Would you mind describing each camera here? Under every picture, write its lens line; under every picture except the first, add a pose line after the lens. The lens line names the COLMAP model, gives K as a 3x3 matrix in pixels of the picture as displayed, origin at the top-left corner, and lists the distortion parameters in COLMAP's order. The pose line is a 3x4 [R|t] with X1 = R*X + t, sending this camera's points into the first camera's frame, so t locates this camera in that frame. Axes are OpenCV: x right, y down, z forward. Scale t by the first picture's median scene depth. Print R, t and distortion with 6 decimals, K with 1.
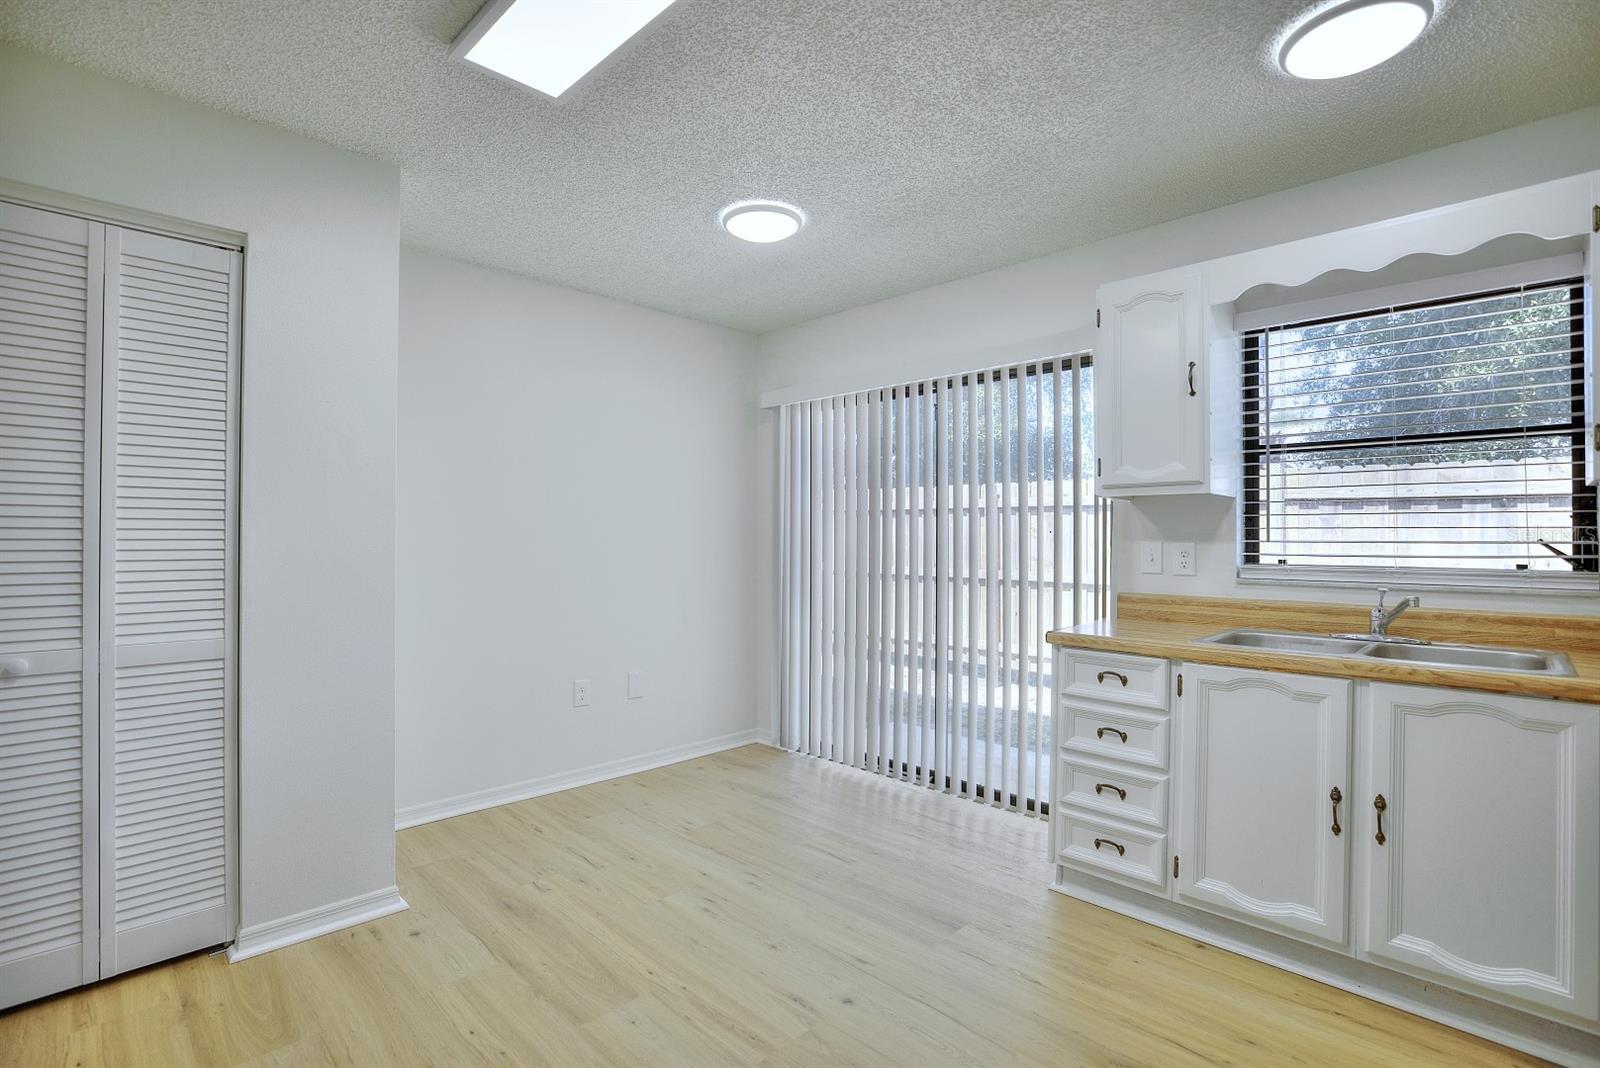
lens RADIAL K [[760.7, 0, 786.5], [0, 760.7, 534.9], [0, 0, 1]] dist [-0.004984, -0.000639]
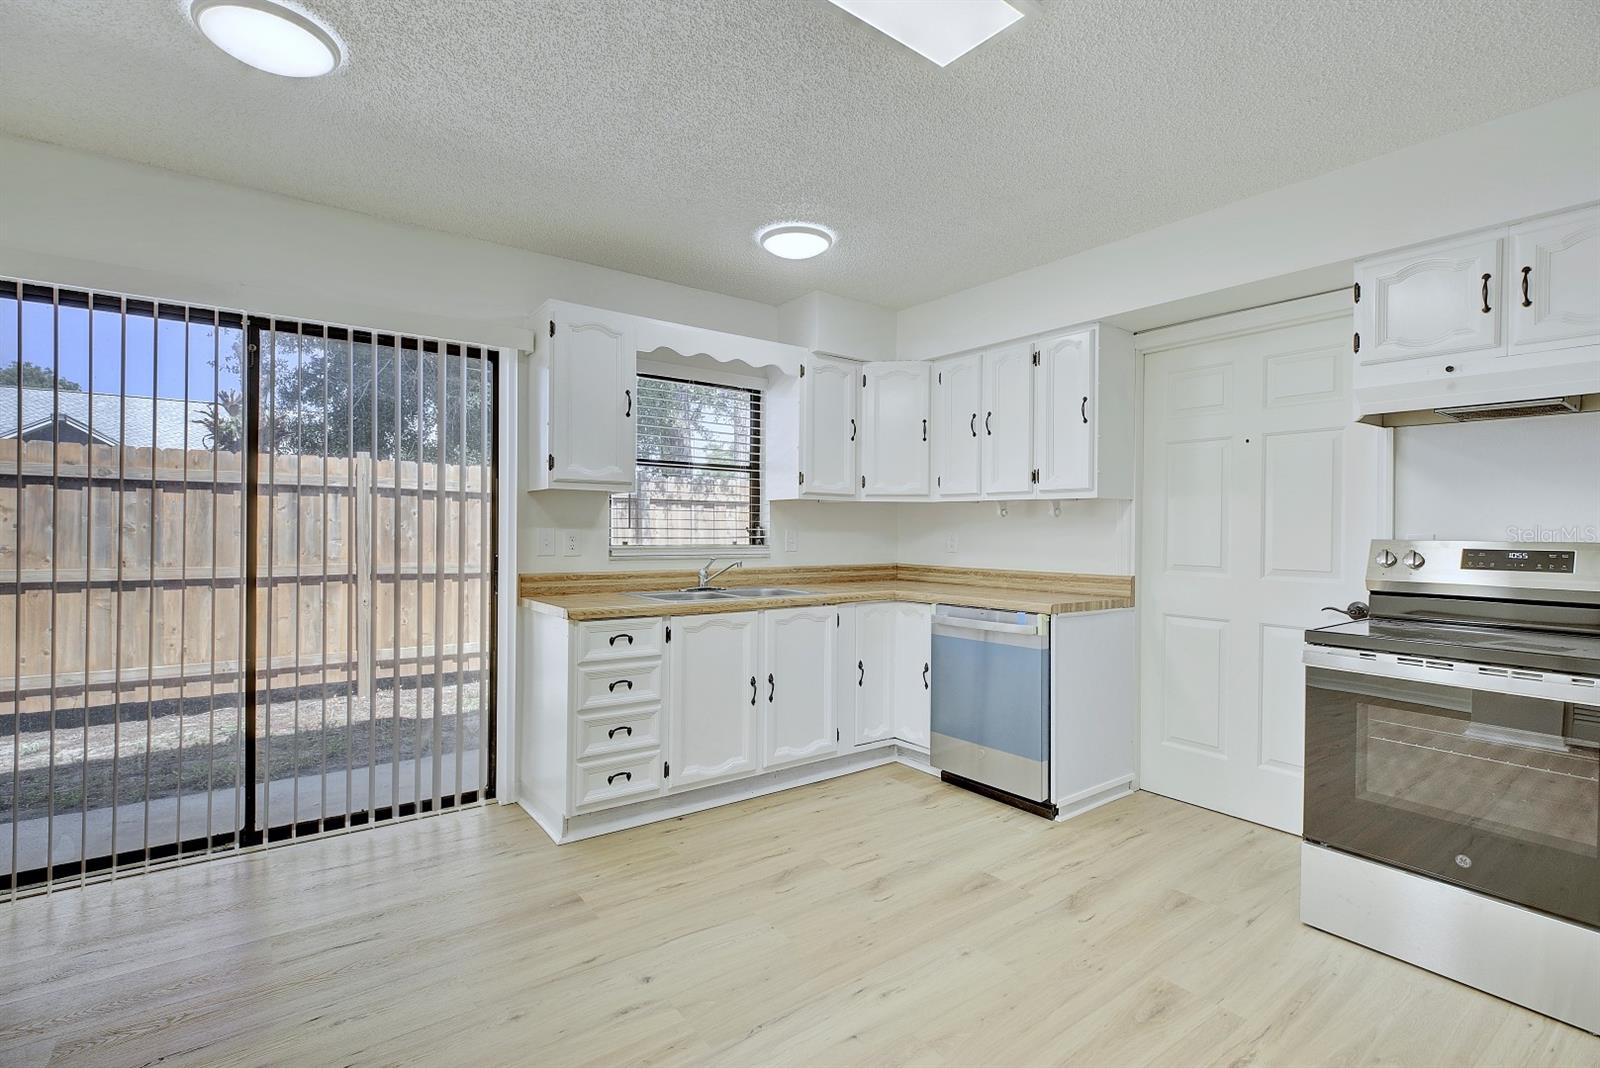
lens RADIAL K [[755.3, 0, 802.2], [0, 755.3, 531.9], [0, 0, 1]] dist [-0.001414, -0.000862]
pose [[0.139954, -0.002190, 0.990156, -0.764654], [-0.012091, 0.999919, 0.003921, 0.007130], [-0.990084, -0.012520, 0.139917, 0.567210]]
